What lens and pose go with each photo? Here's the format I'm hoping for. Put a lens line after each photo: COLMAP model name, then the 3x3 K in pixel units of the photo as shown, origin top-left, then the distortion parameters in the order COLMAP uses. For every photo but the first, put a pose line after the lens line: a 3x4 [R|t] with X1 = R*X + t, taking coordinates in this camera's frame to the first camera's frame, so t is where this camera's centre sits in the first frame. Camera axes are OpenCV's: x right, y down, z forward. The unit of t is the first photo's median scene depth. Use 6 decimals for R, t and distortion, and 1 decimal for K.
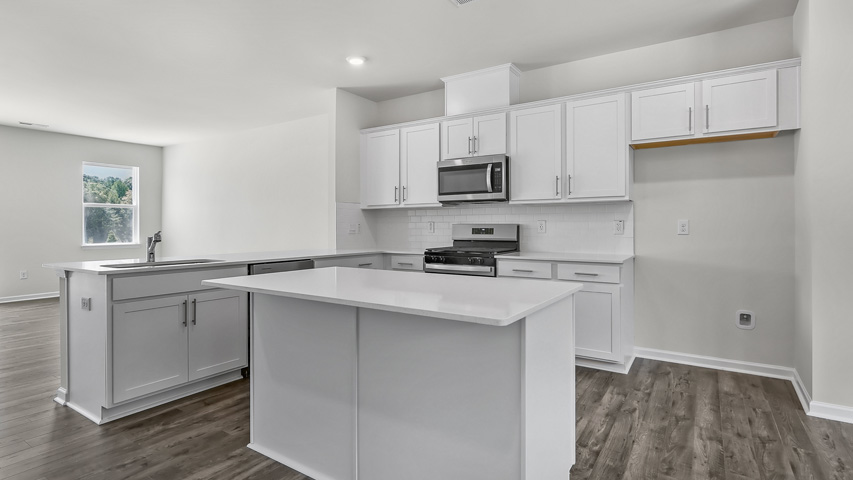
lens RADIAL K [[426.2, 0, 428.0], [0, 426.2, 225.8], [0, 0, 1]] dist [-0.002786, -0.000166]
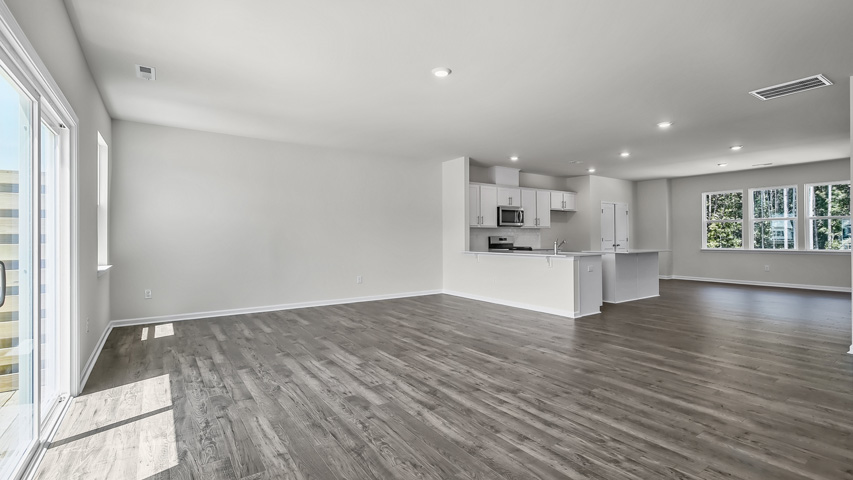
lens RADIAL K [[391.3, 0, 447.8], [0, 391.3, 233.3], [0, 0, 1]] dist [0.039123, -0.000134]
pose [[0.337044, 0.011447, 0.941419, -2.019265], [0.005379, 0.999886, -0.014083, 0.007598], [-0.941474, 0.009811, 0.336944, 0.643054]]
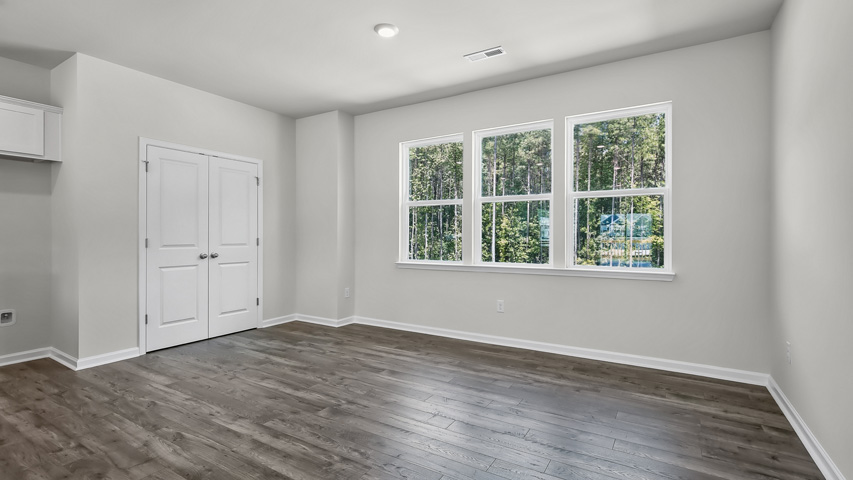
lens RADIAL K [[394.5, 0, 429.0], [0, 394.5, 235.9], [0, 0, 1]] dist [-0.000498, -0.000150]
pose [[-0.033887, -0.000395, 0.999426, -0.278176], [0.001653, 0.999999, 0.000451, 0.002988], [-0.999424, 0.001667, -0.033886, -0.072514]]
